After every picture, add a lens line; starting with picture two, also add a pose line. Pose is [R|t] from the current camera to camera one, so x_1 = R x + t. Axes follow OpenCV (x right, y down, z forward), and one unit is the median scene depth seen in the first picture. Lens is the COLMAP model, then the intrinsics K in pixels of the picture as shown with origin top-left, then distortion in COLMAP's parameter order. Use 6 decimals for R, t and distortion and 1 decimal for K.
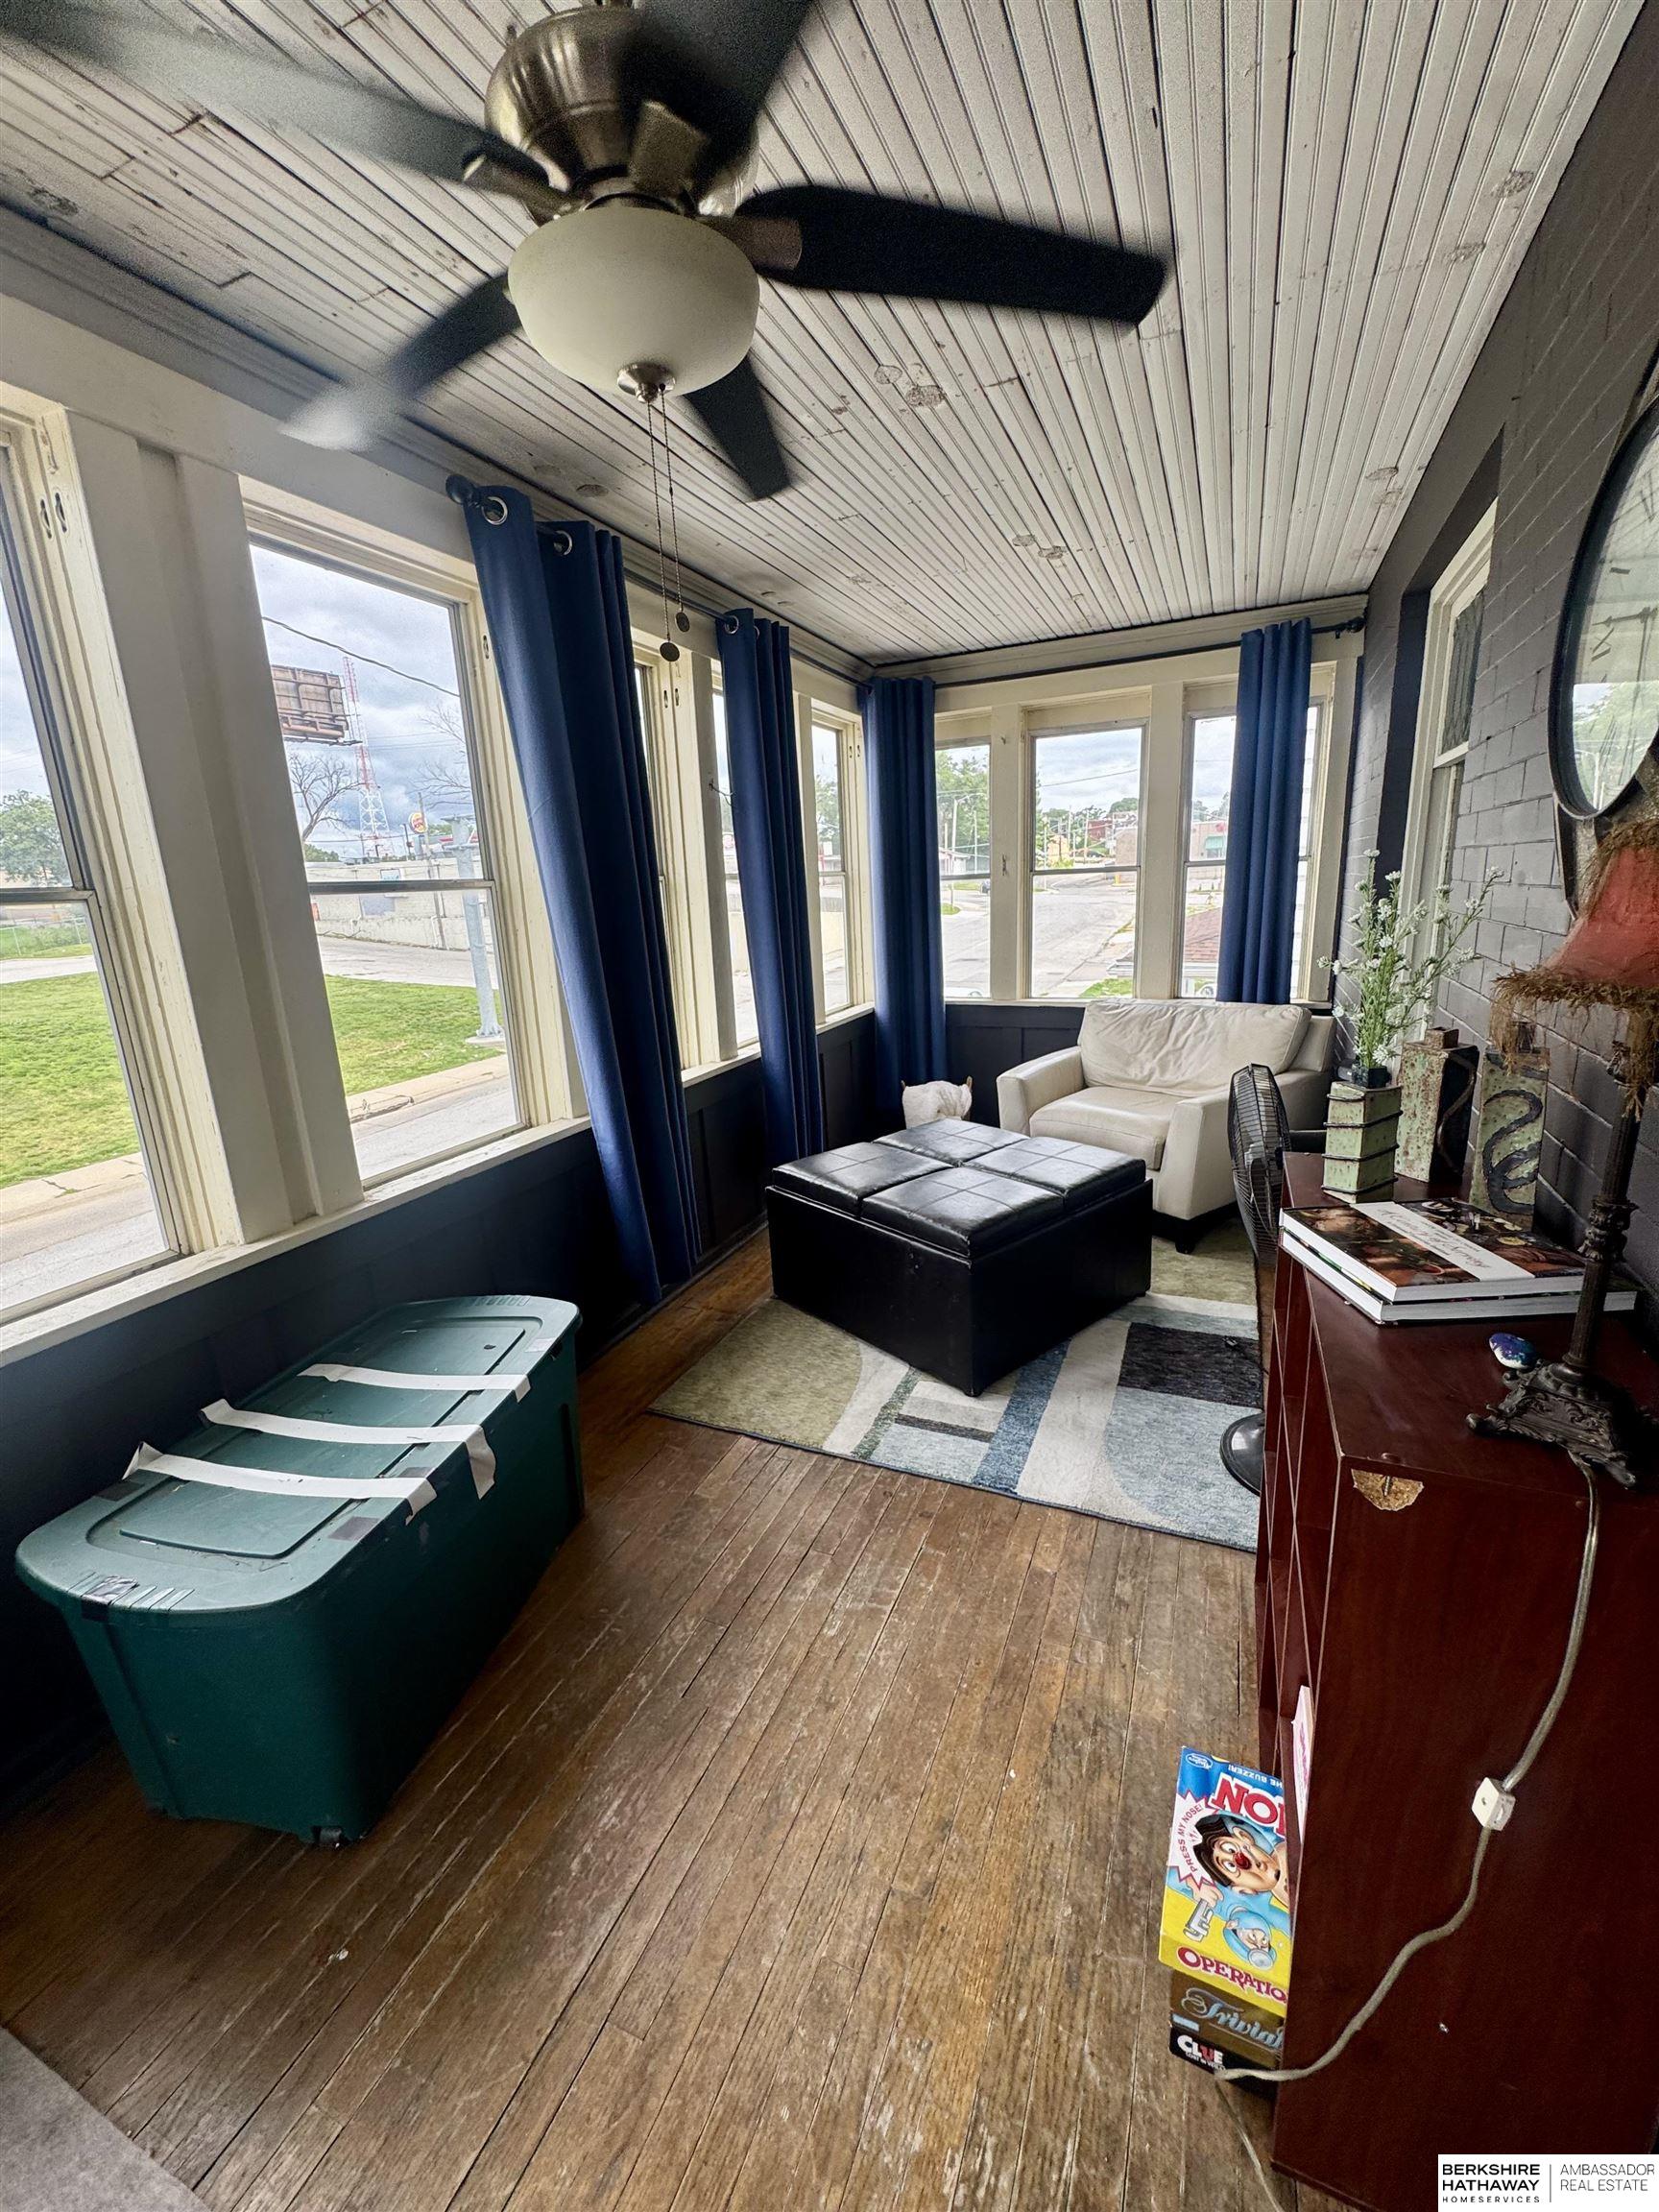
lens RADIAL K [[883.1, 0, 831.6], [0, 883.1, 1105.6], [0, 0, 1]] dist [-0.005819, 0.000763]
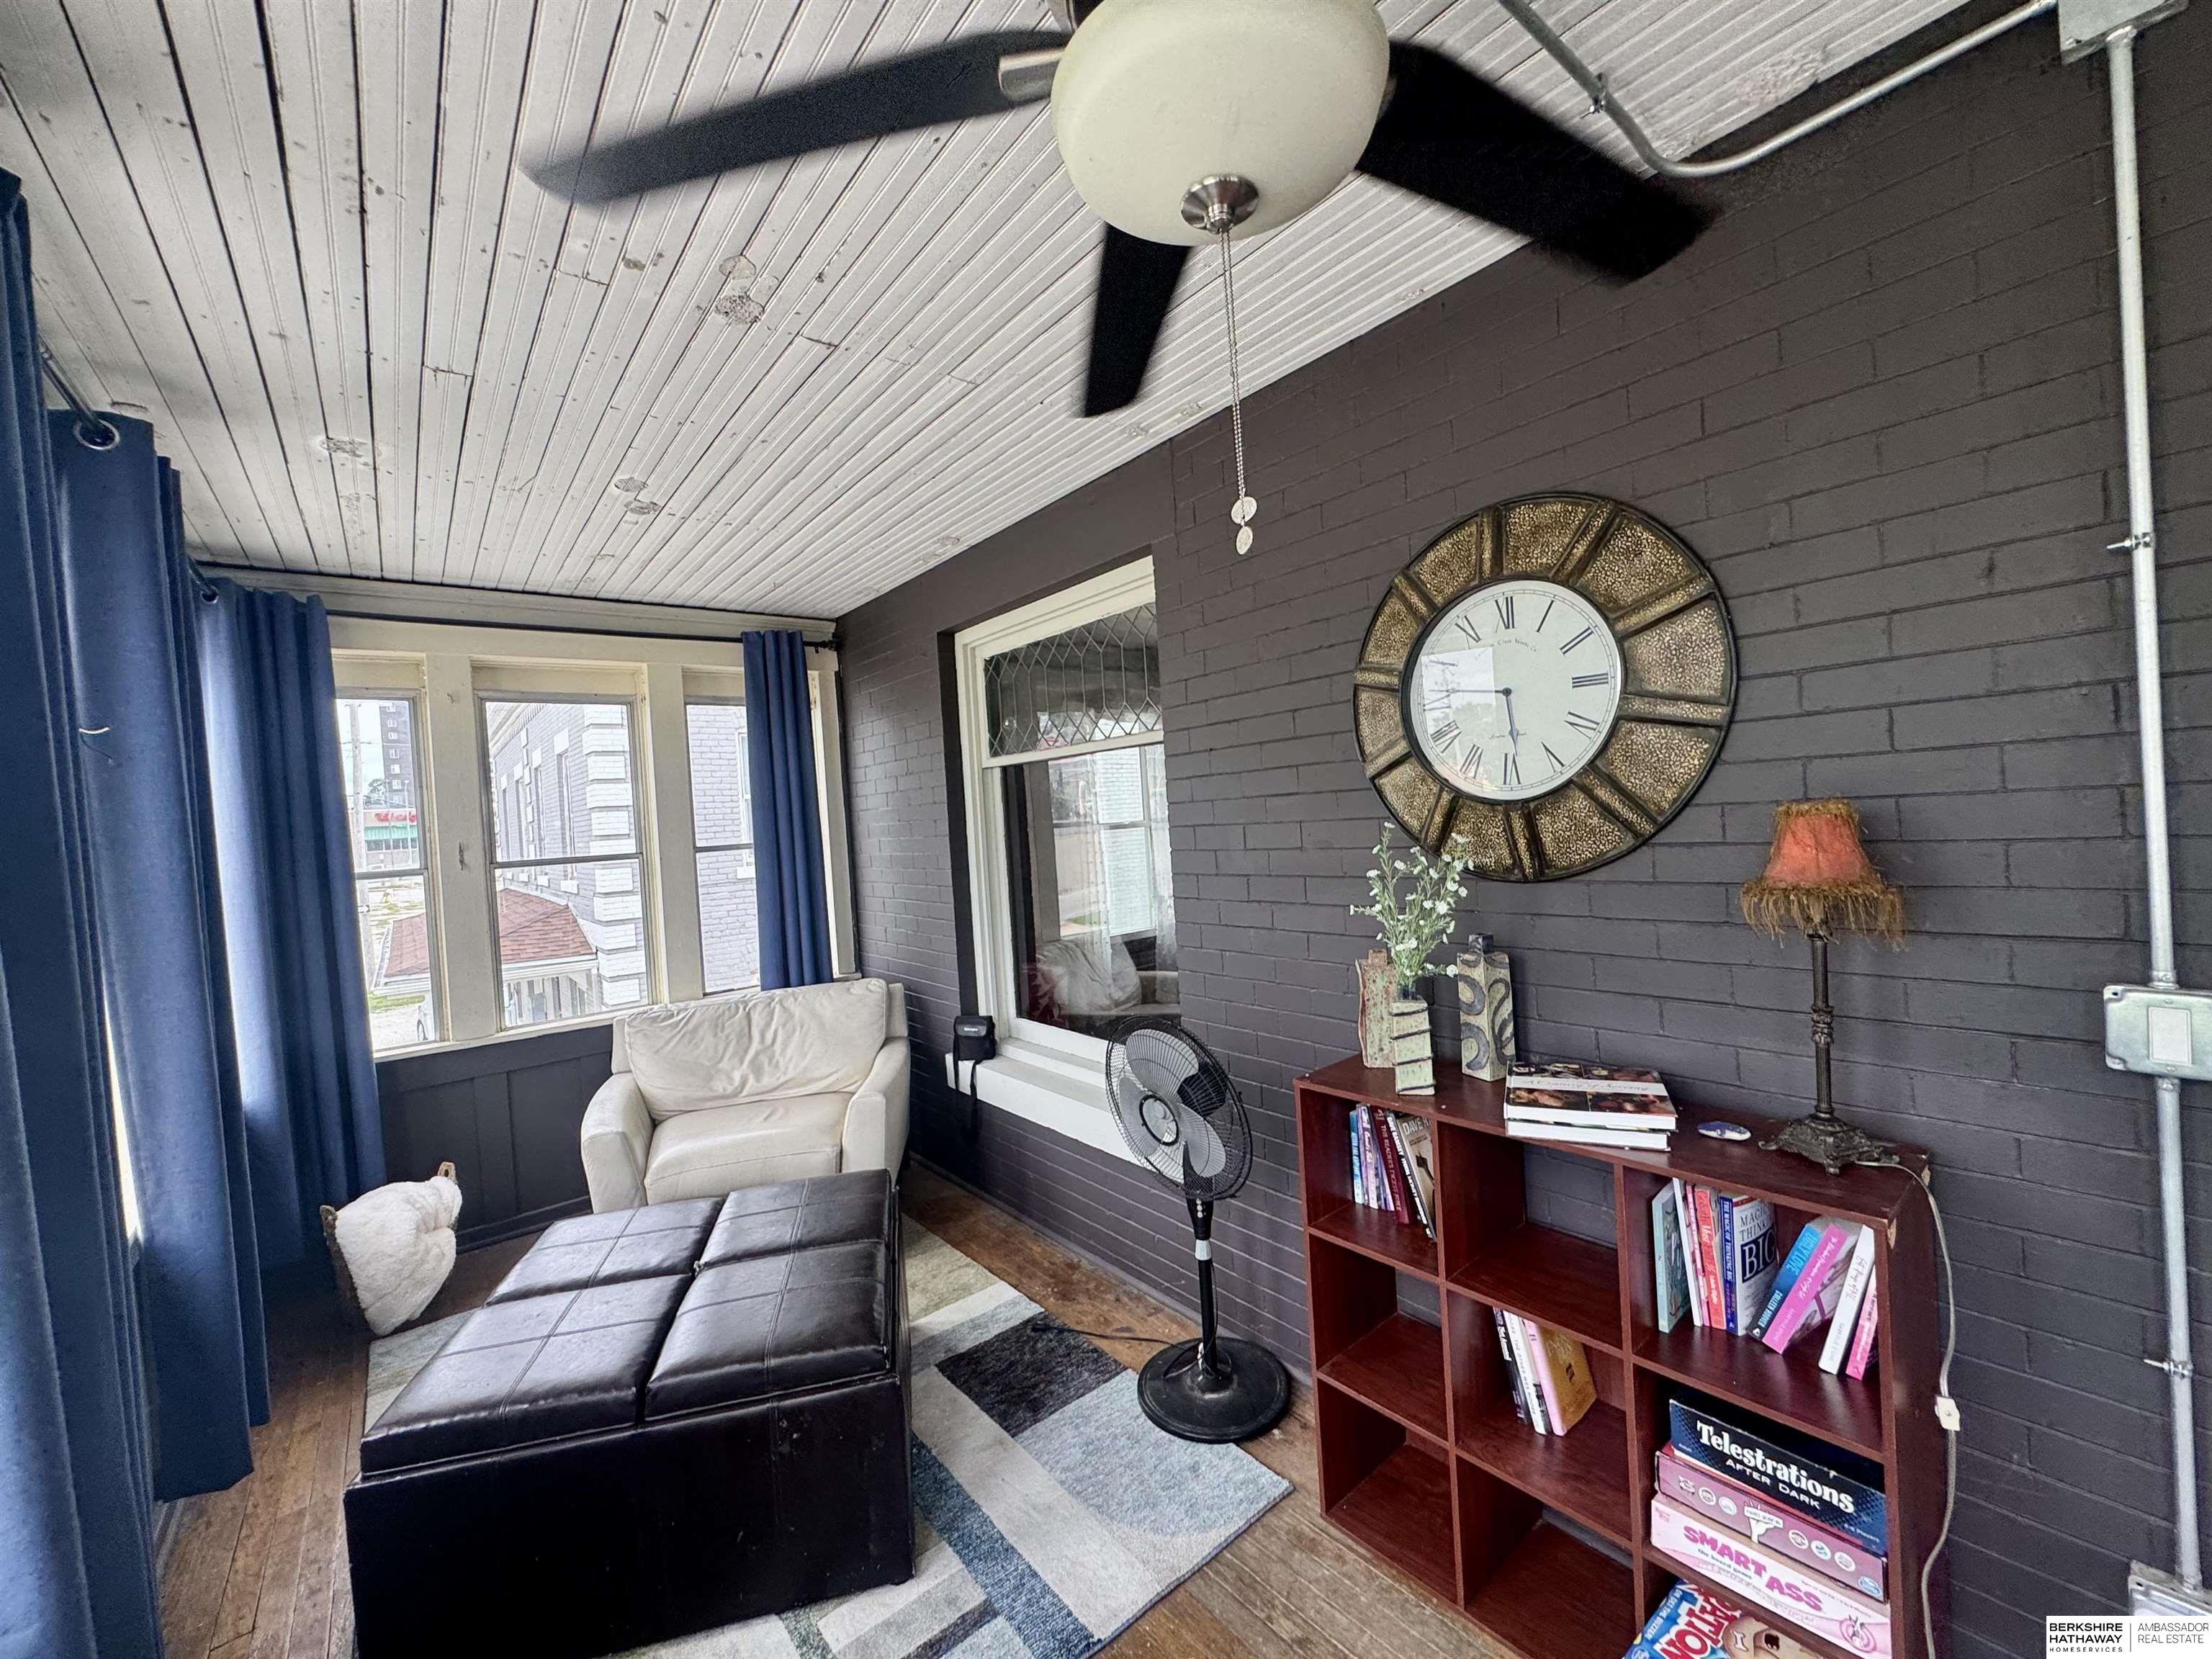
lens RADIAL K [[883.1, 0, 1105.1], [0, 883.1, 830.9], [0, 0, 1]] dist [-0.005819, 0.000763]
pose [[0.457769, -0.000268, 0.889071, -0.344678], [0.257197, 0.957282, -0.132139, -0.094174], [-0.851057, 0.289156, 0.438282, 0.346878]]
